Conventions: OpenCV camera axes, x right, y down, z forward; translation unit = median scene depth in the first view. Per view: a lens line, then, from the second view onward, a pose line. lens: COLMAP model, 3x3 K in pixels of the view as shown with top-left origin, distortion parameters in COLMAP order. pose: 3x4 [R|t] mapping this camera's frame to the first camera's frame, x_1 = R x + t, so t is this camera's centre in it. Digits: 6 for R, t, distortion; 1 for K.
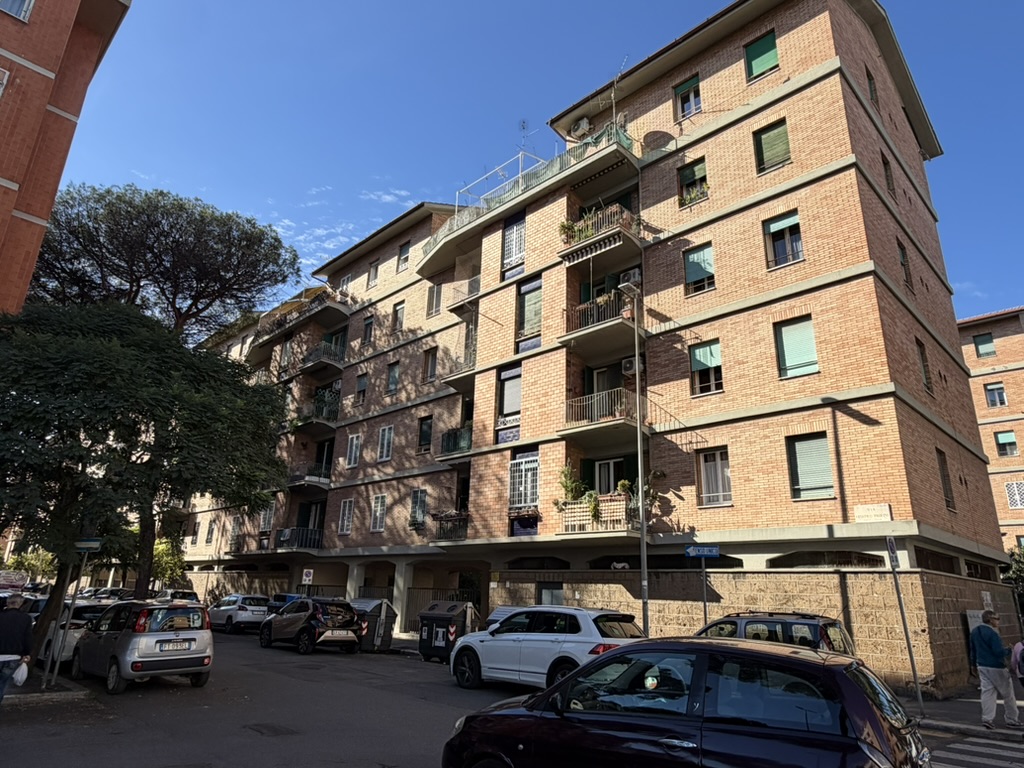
lens RADIAL K [[635.7, 0, 510.0], [0, 635.7, 384.4], [0, 0, 1]] dist [-0.028911, -0.000662]
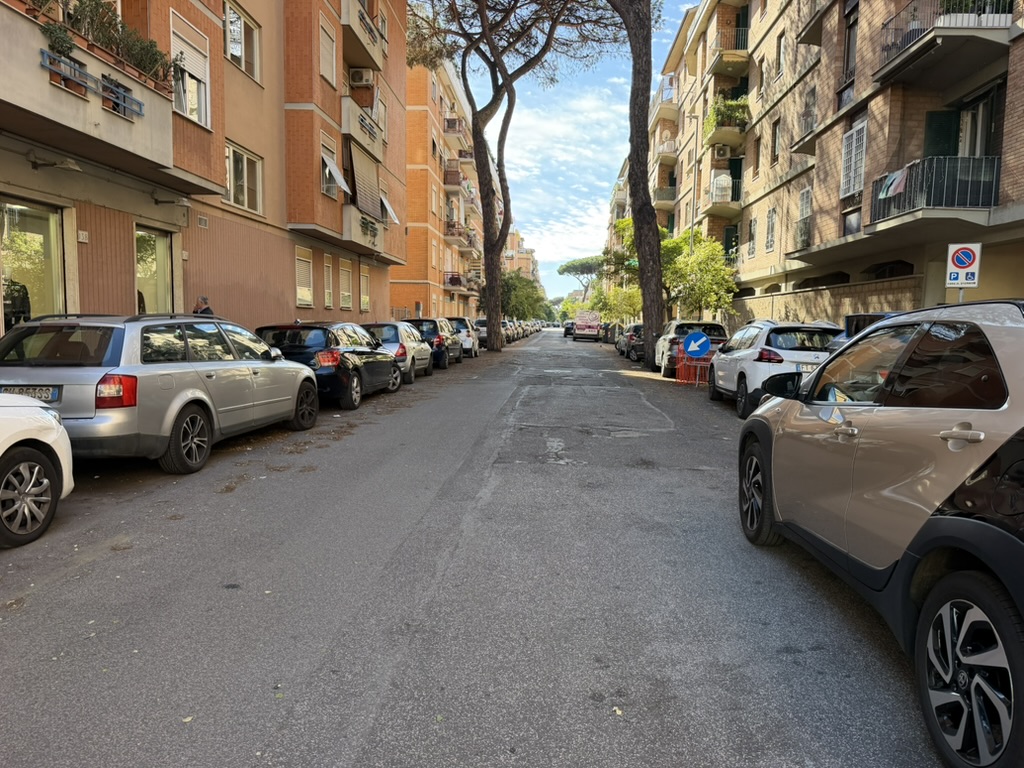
lens RADIAL K [[712.1, 0, 513.2], [0, 712.1, 388.5], [0, 0, 1]] dist [0.030413, -0.051427]
pose [[0.658449, 0.054648, -0.750639, -0.149310], [0.240814, 0.929631, 0.278917, 0.158161], [0.713059, -0.364417, 0.598955, 0.458139]]
